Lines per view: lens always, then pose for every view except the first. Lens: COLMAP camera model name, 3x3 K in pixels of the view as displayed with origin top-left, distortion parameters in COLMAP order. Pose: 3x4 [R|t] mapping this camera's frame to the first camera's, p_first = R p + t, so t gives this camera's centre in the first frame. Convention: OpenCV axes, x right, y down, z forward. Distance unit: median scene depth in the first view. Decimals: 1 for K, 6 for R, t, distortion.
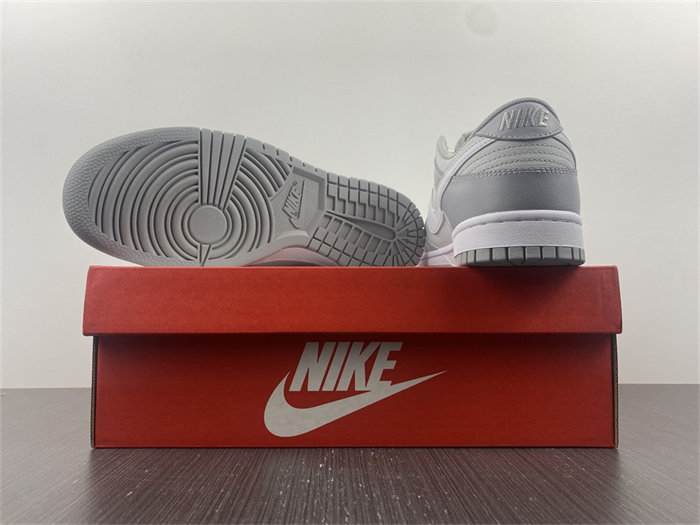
lens RADIAL K [[570.0, 0, 350.0], [0, 570.0, 262.5], [0, 0, 1]] dist [0.000205, -0.003616]
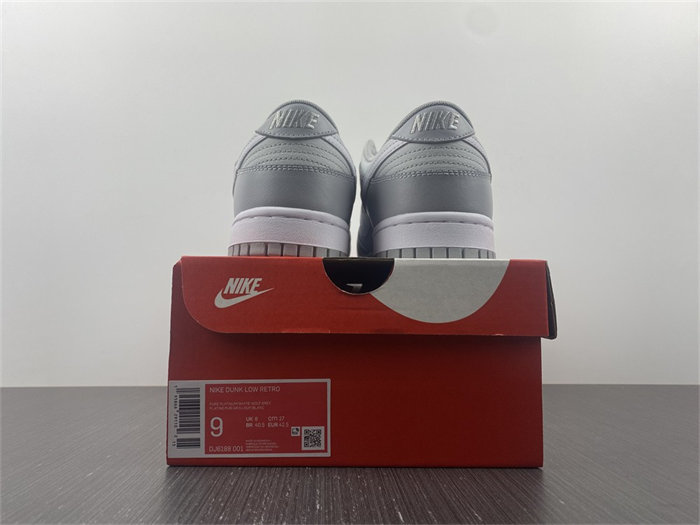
lens RADIAL K [[570.0, 0, 350.0], [0, 570.0, 262.5], [0, 0, 1]] dist [0.000205, -0.003616]
pose [[0.989917, 0.040753, -0.135660, 0.302462], [-0.040322, 0.999169, 0.005924, -0.001284], [0.135788, -0.000394, 0.990738, -0.027981]]
